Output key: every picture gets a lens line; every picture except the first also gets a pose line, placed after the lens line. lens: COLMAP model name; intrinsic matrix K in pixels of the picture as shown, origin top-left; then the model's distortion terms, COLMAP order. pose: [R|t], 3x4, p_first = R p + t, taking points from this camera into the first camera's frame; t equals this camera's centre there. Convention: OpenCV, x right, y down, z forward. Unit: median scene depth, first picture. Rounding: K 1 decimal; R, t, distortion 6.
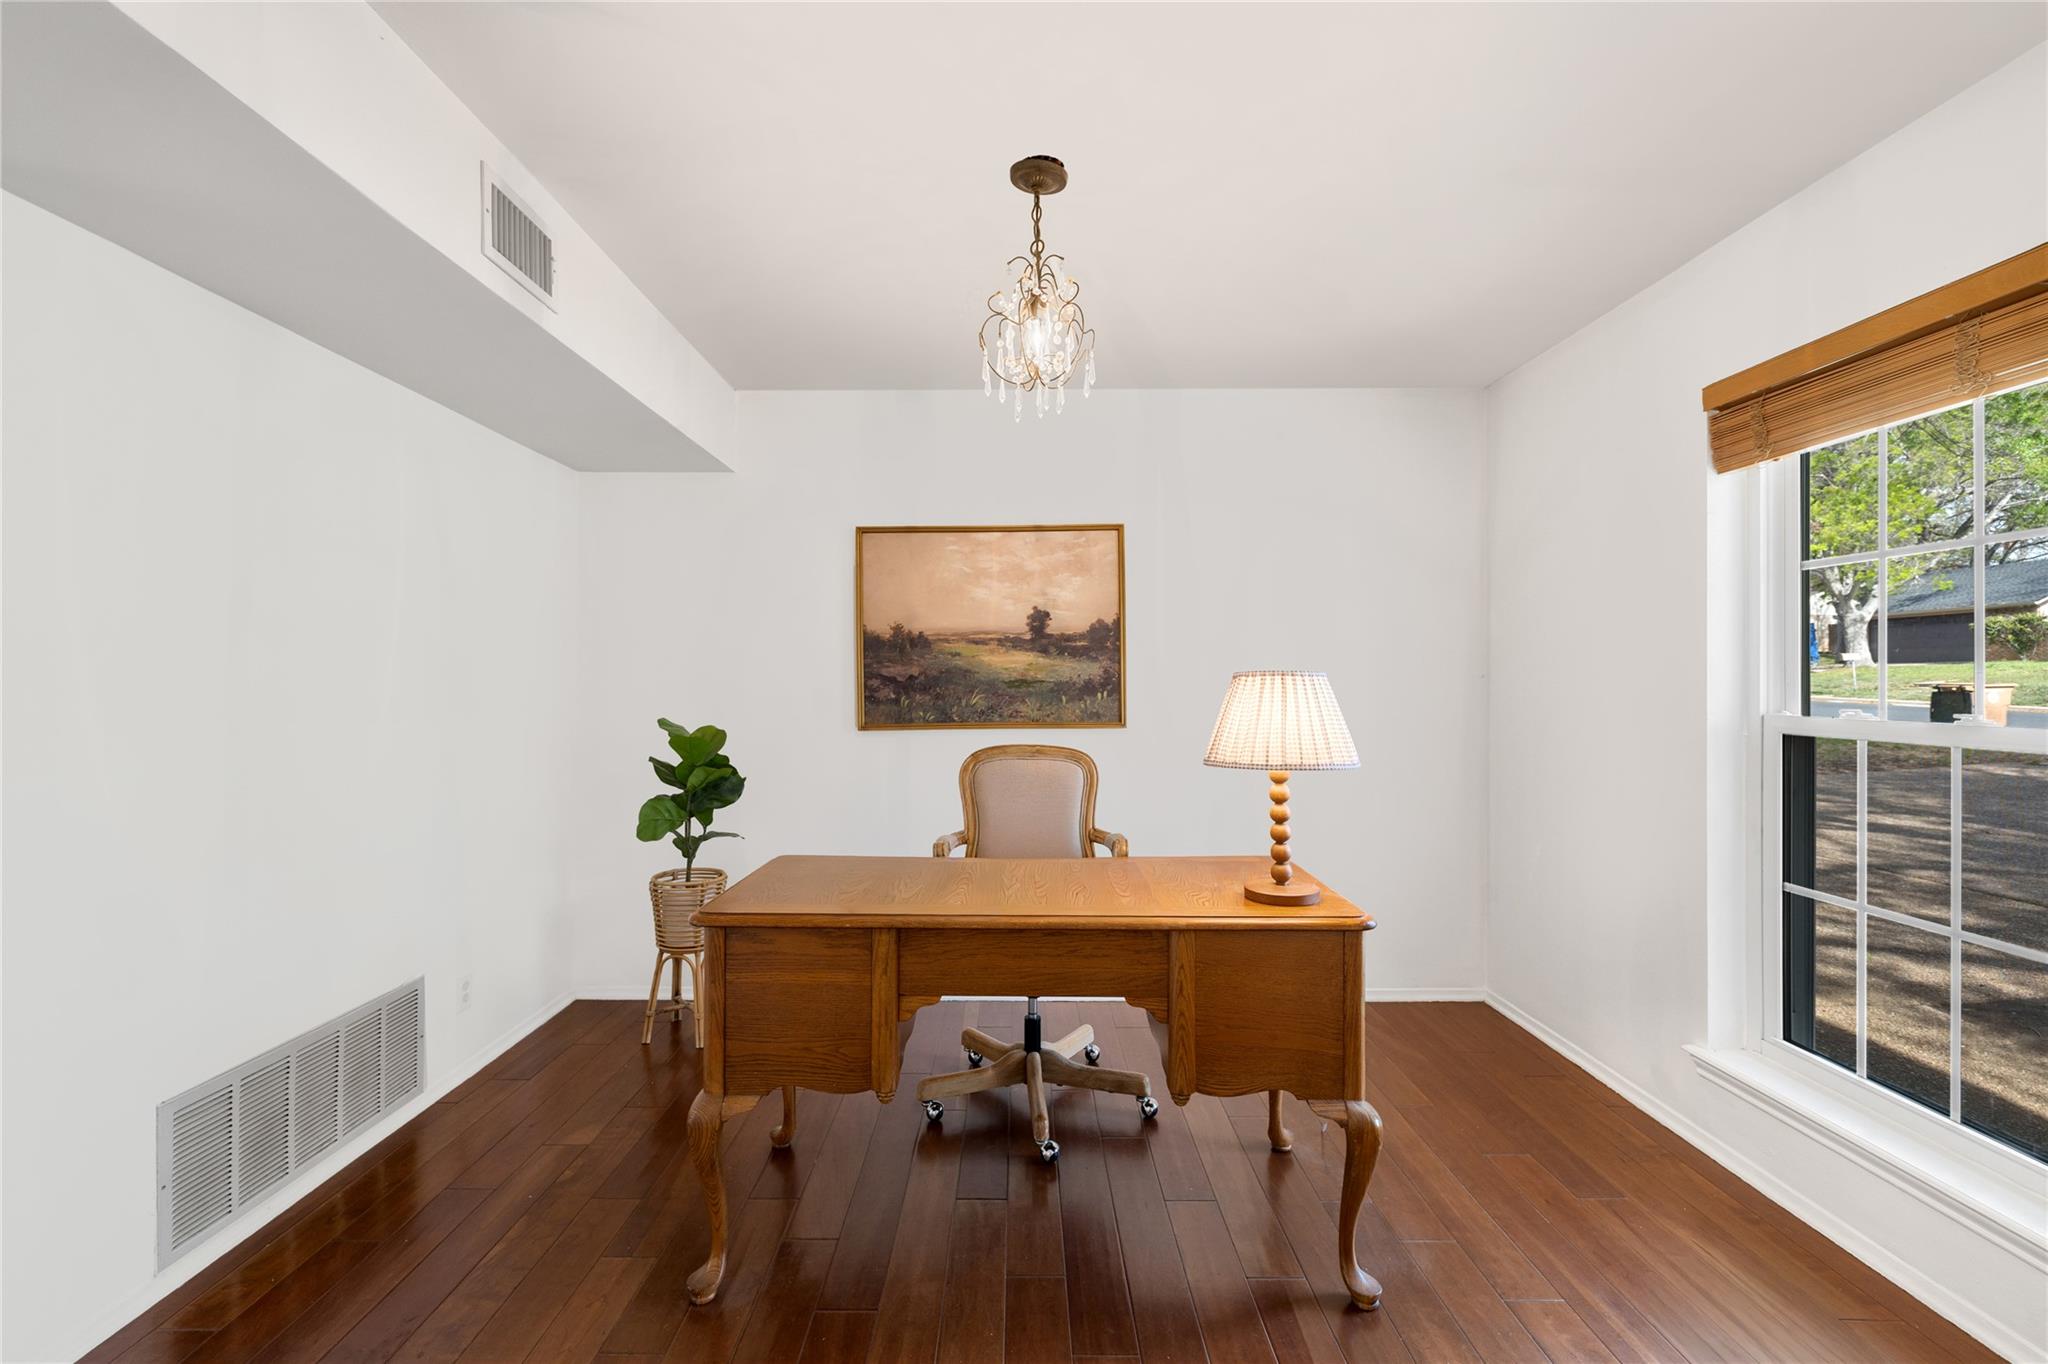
lens RADIAL K [[850.8, 0, 1018.5], [0, 850.8, 669.8], [0, 0, 1]] dist [-0.003735, 0.002351]
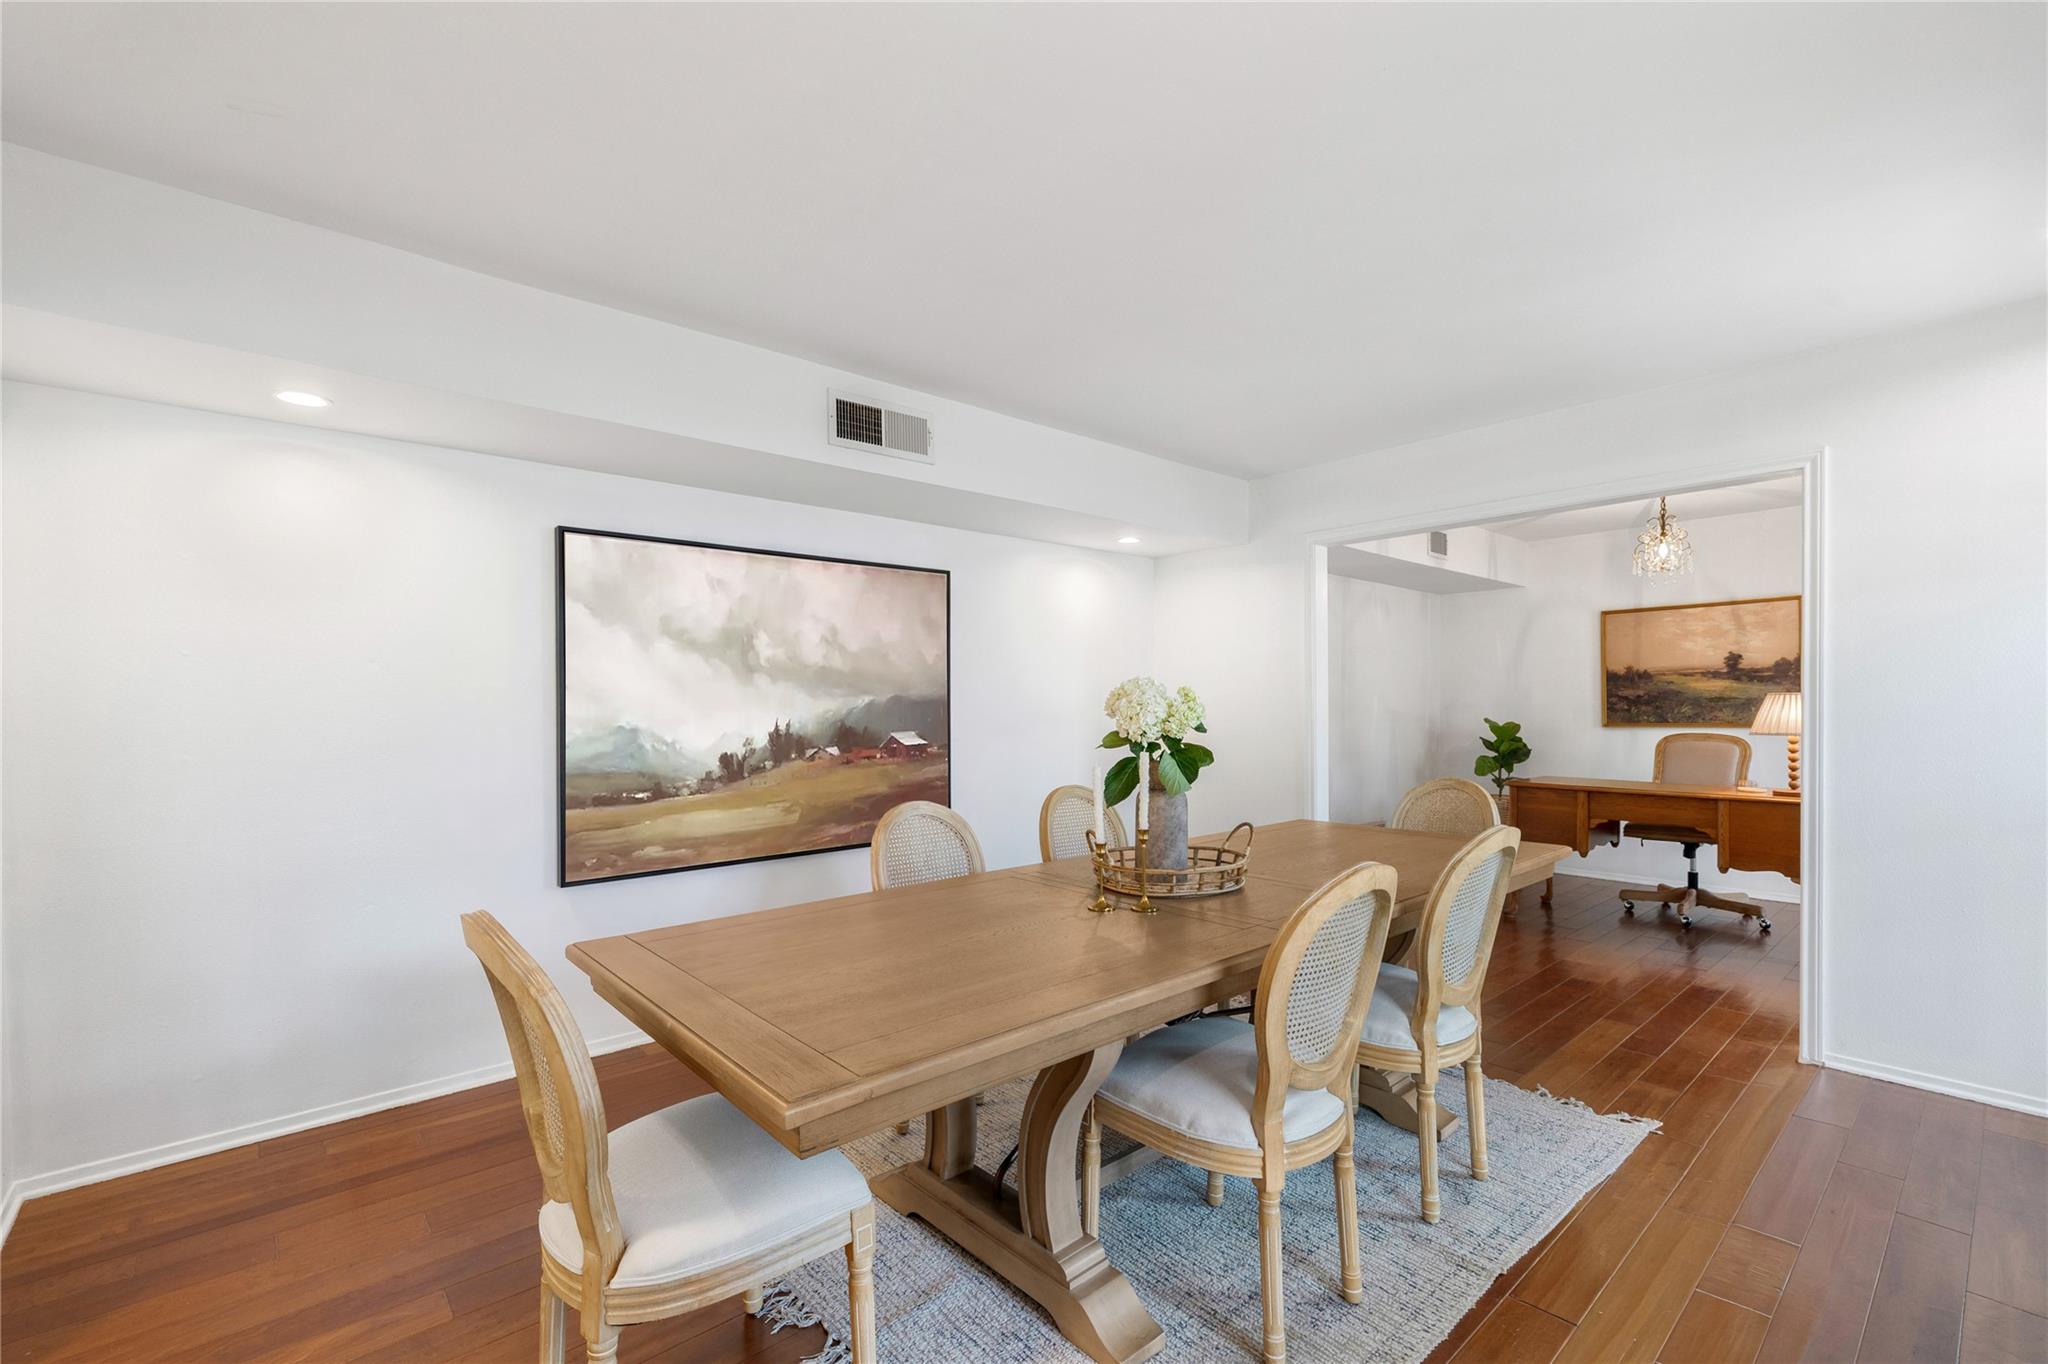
lens RADIAL K [[850.8, 0, 1012.0], [0, 850.8, 725.2], [0, 0, 1]] dist [-0.003735, 0.002351]
pose [[0.639409, 0.011600, -0.768779, 0.391361], [0.021587, 0.999221, 0.033031, -0.017484], [0.768564, -0.037716, 0.638661, -1.091814]]
